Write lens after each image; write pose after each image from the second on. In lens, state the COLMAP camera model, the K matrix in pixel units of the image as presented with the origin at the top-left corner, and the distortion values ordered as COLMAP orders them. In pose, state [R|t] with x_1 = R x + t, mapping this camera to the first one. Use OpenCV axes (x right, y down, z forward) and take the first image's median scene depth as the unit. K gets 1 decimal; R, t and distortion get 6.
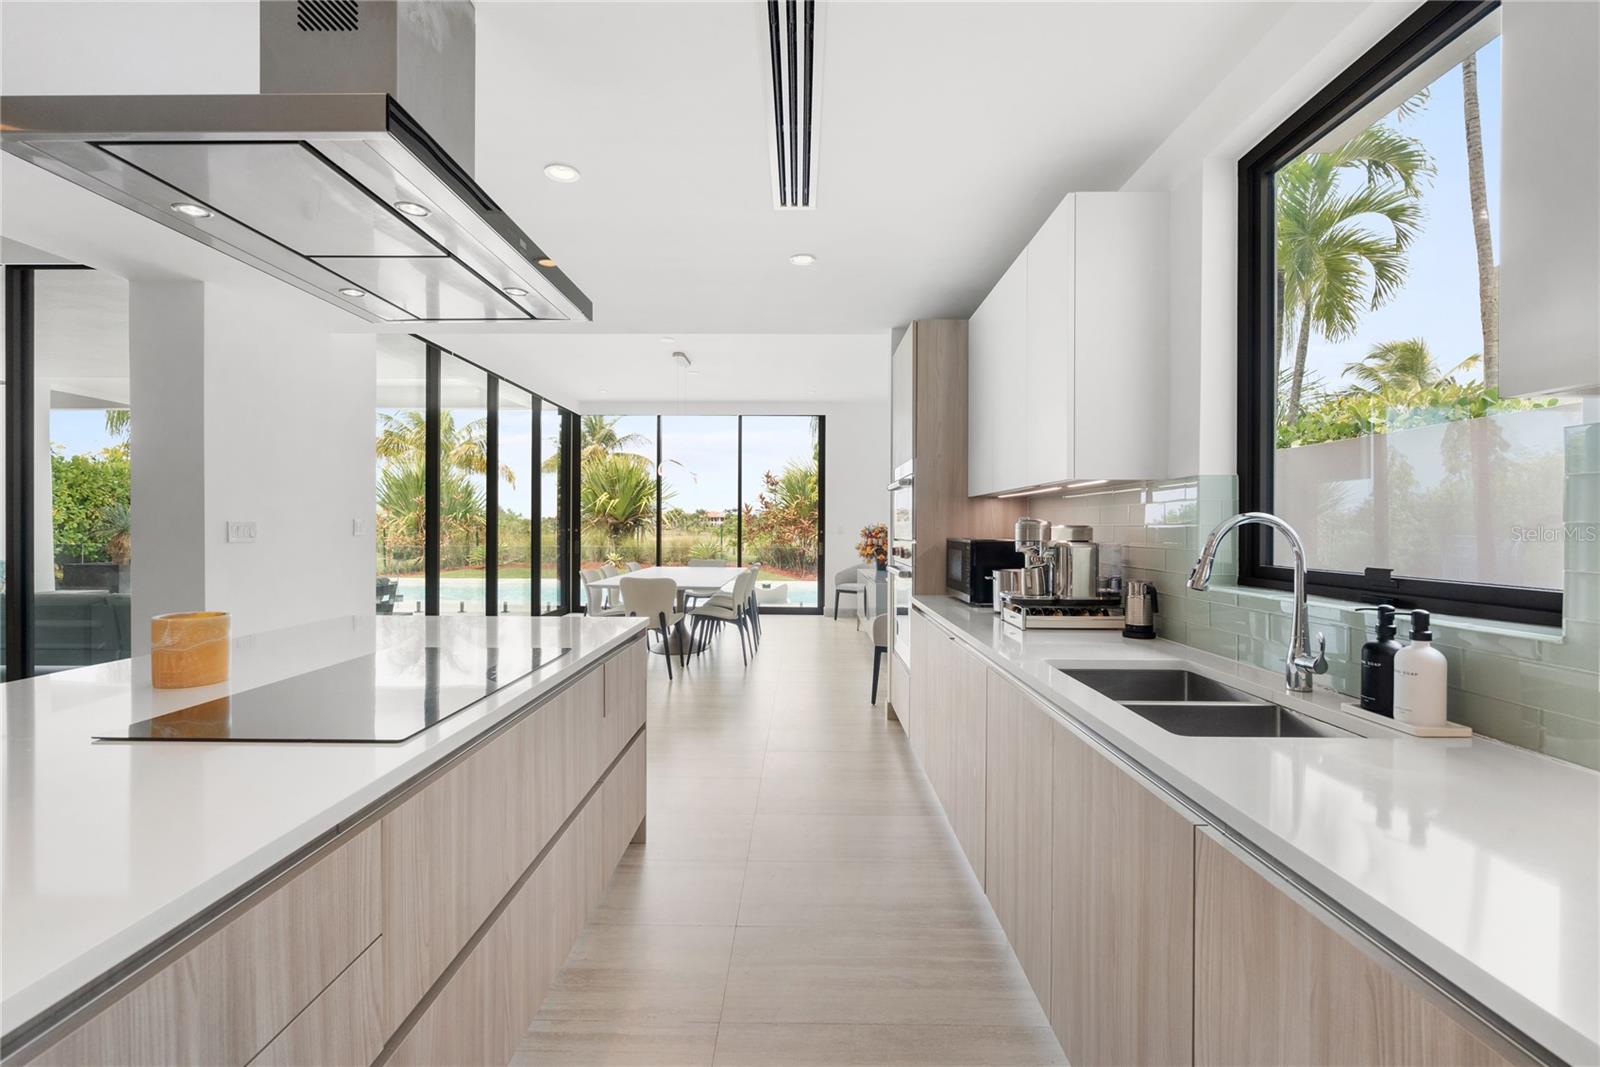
lens RADIAL K [[732.5, 0, 800.0], [0, 732.5, 533.5], [0, 0, 1]] dist [-0.001274, 0.000075]
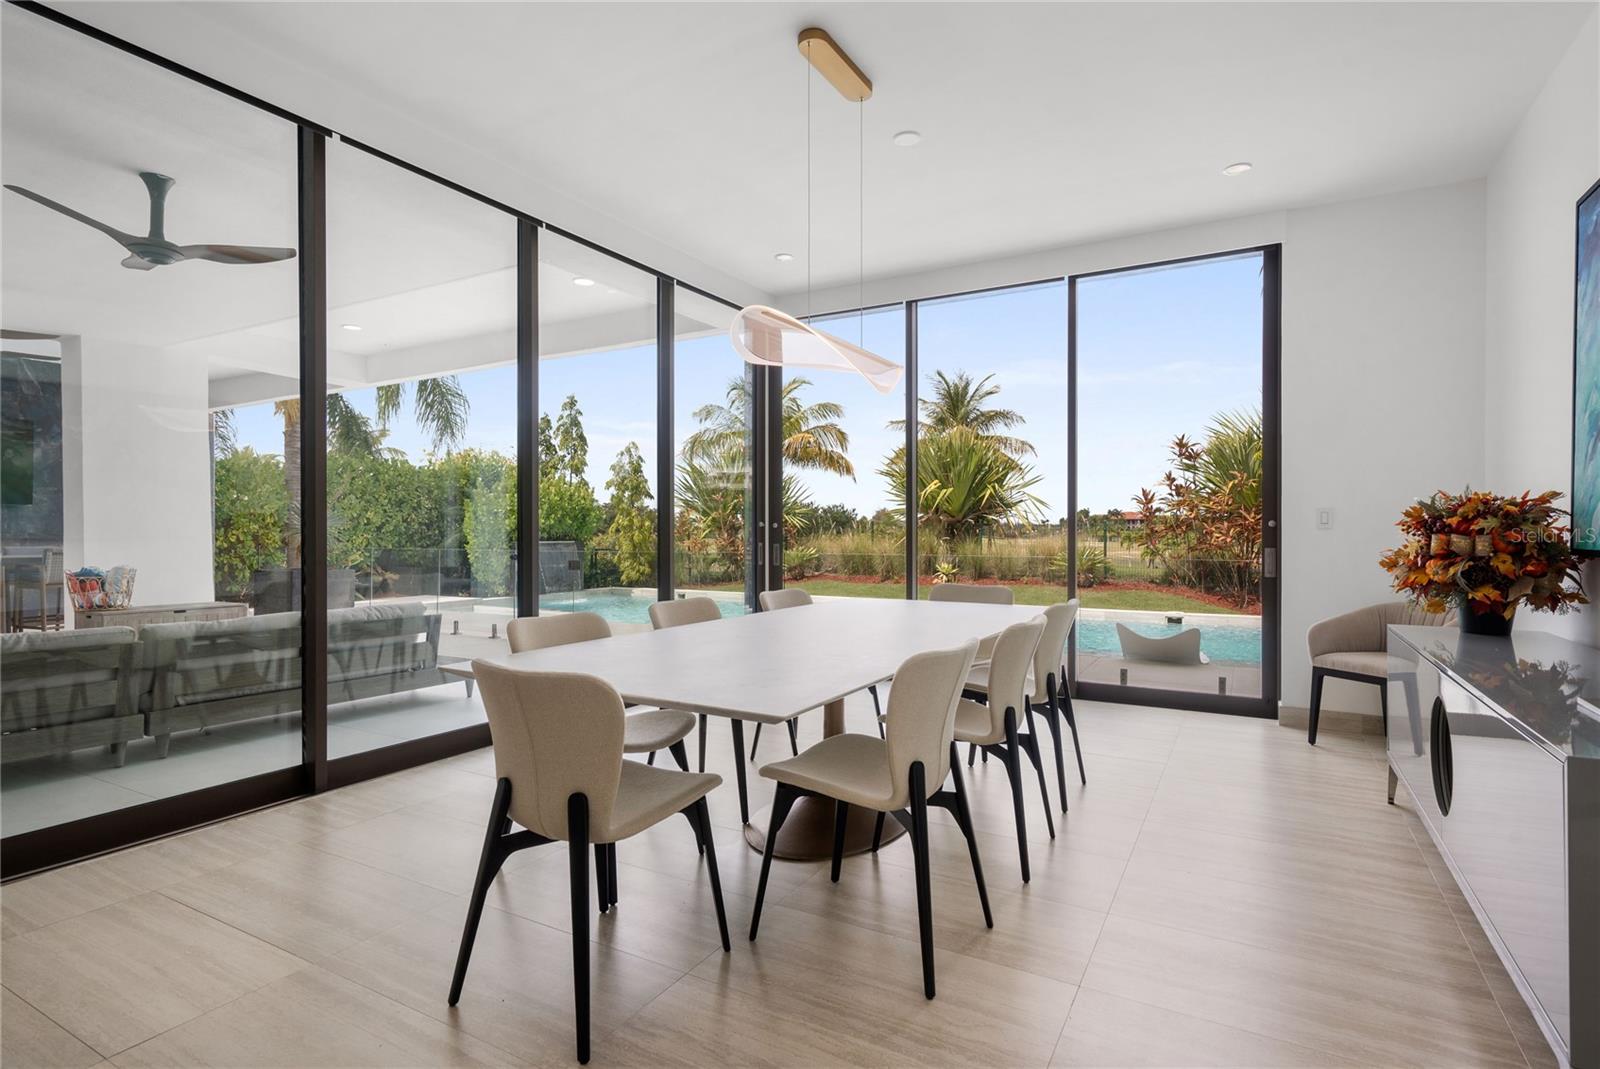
lens RADIAL K [[818.7, 0, 800.0], [0, 818.7, 534.5], [0, 0, 1]] dist [0.017391, 0.000045]
pose [[0.876094, -0.004194, -0.482122, 0.018685], [0.001292, 0.999979, -0.006352, 0.006465], [0.482138, 0.004942, 0.876081, 0.420449]]
